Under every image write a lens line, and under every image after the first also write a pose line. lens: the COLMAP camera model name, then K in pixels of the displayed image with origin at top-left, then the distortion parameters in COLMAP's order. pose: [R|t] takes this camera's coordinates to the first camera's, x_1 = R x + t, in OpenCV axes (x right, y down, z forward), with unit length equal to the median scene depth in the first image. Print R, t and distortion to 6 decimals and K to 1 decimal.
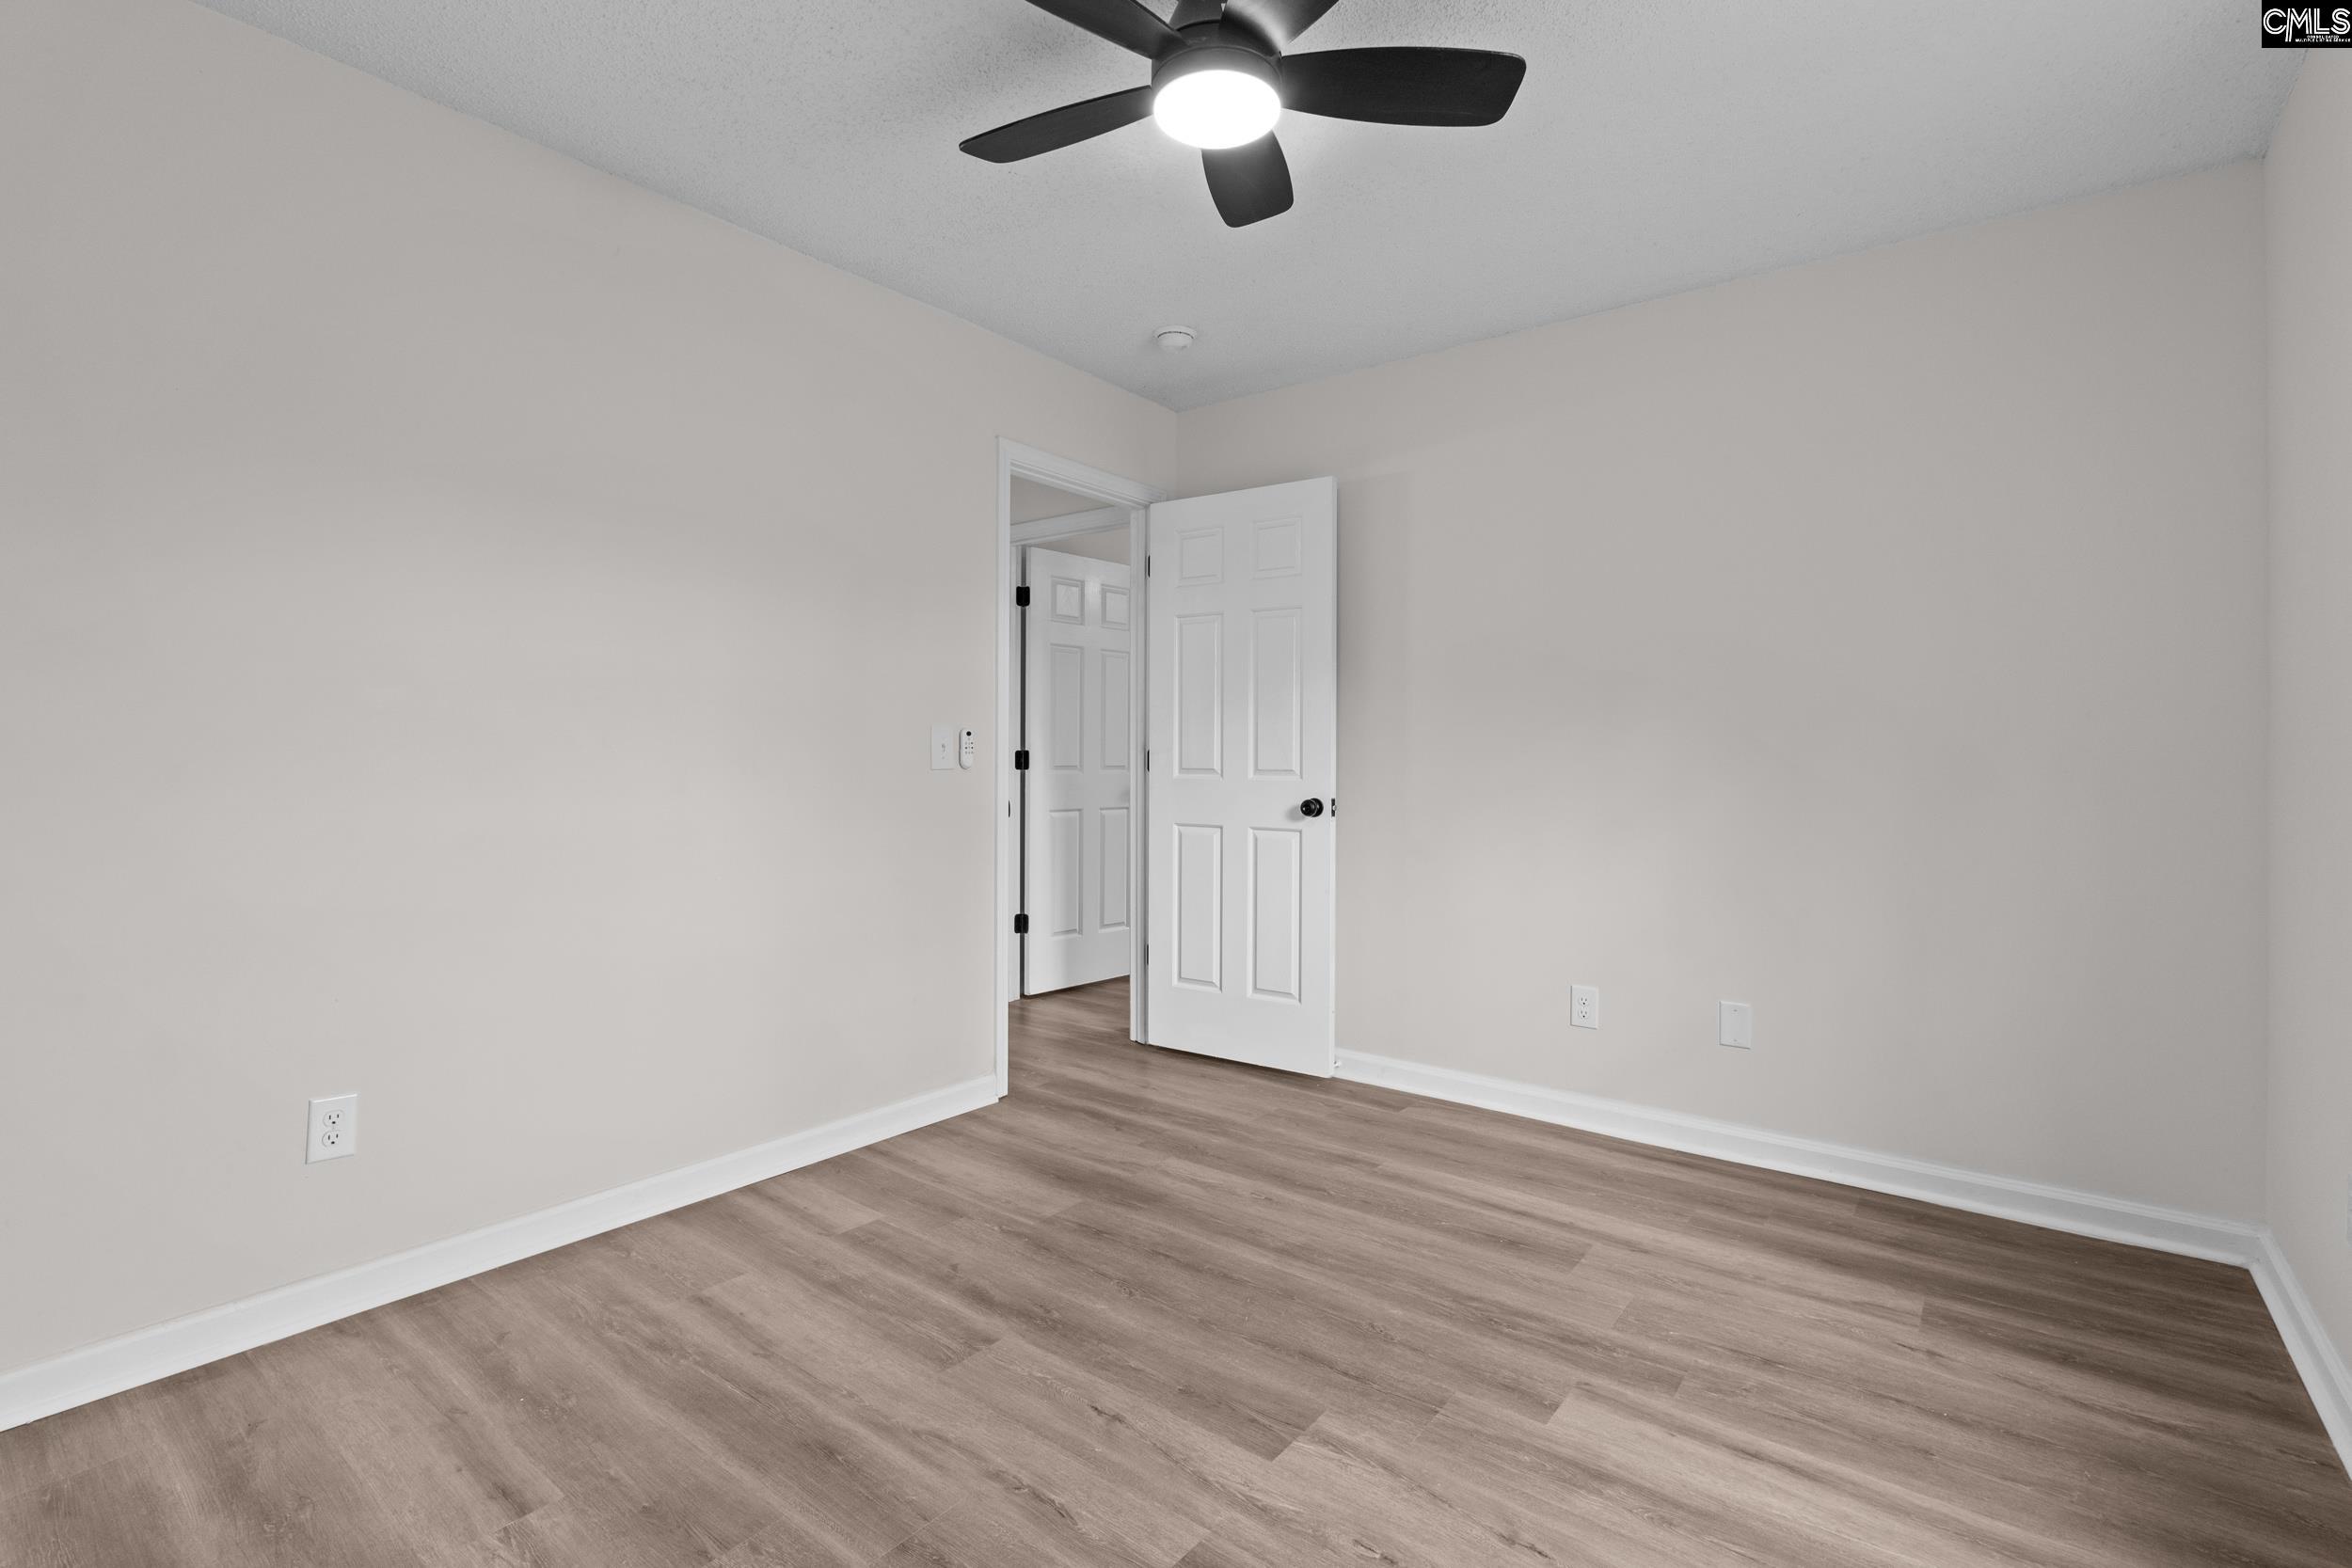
lens RADIAL K [[1079.7, 0, 1183.6], [0, 1079.7, 772.3], [0, 0, 1]] dist [-0.010677, -0.000123]
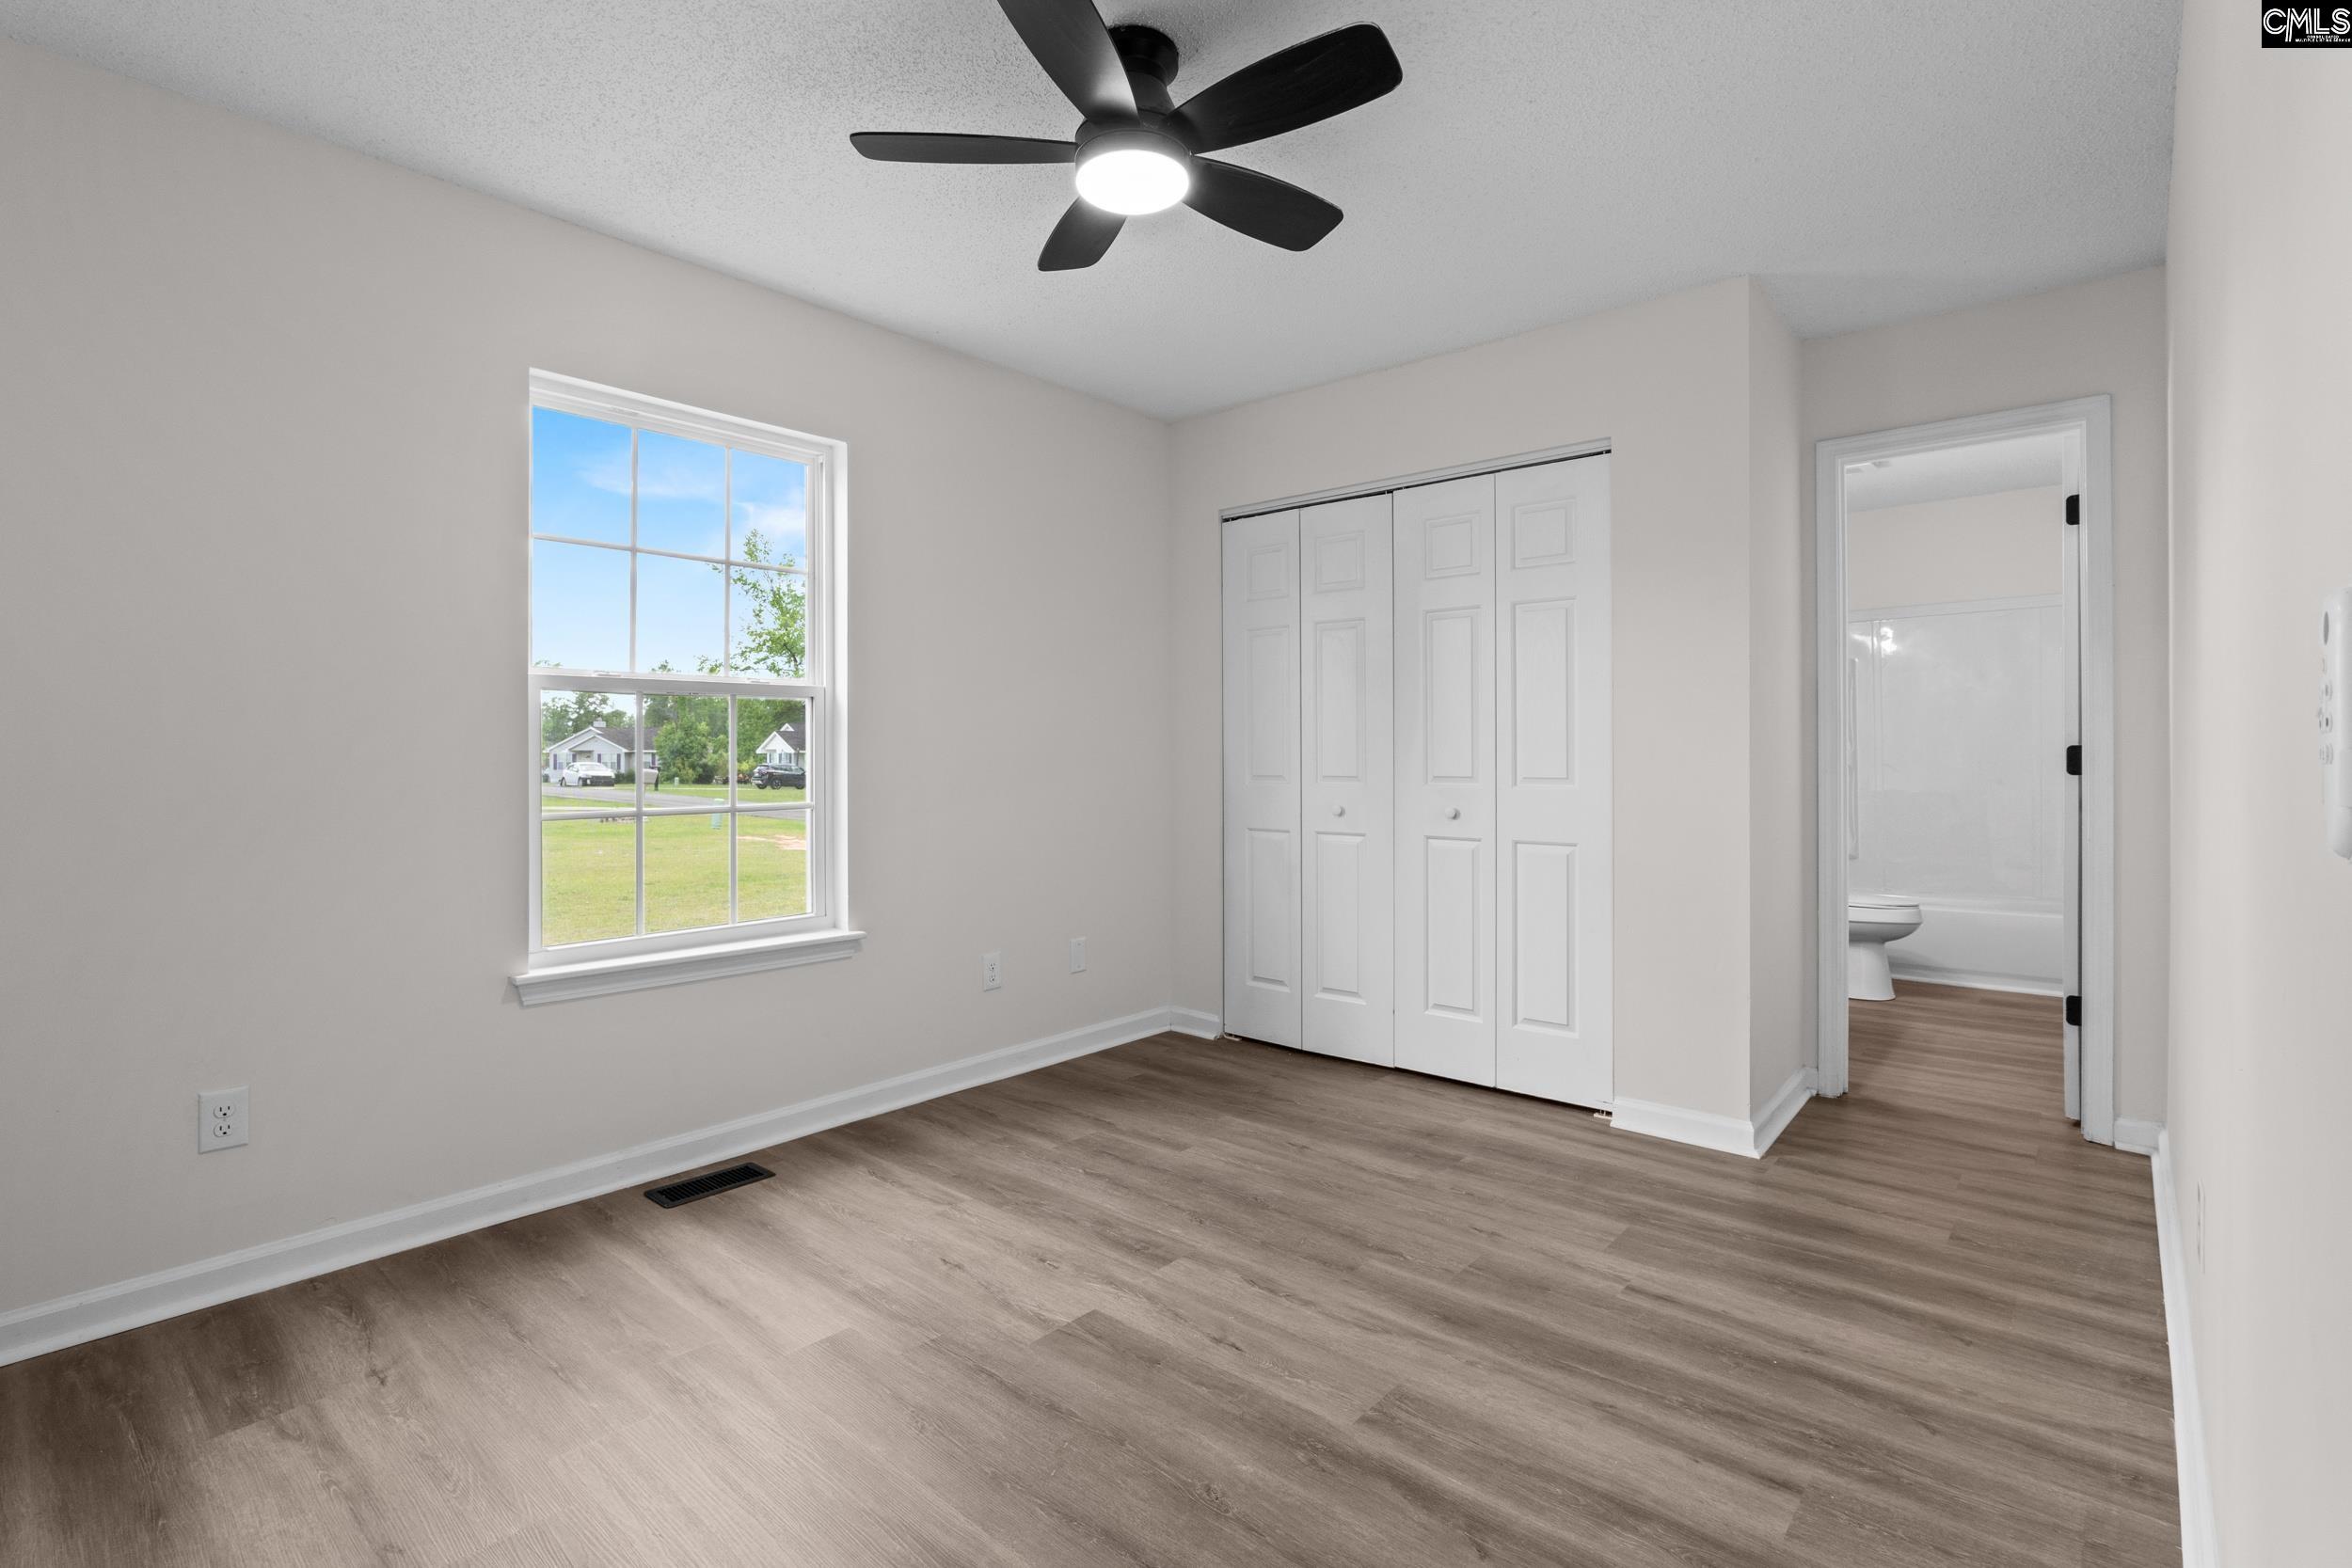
lens RADIAL K [[1079.7, 0, 1219.8], [0, 1079.7, 742.3], [0, 0, 1]] dist [-0.010677, -0.000123]
pose [[-0.999650, -0.005027, 0.025974, -0.087579], [-0.004821, 0.999957, 0.007965, -0.037867], [-0.026013, 0.007837, -0.999631, 2.059784]]
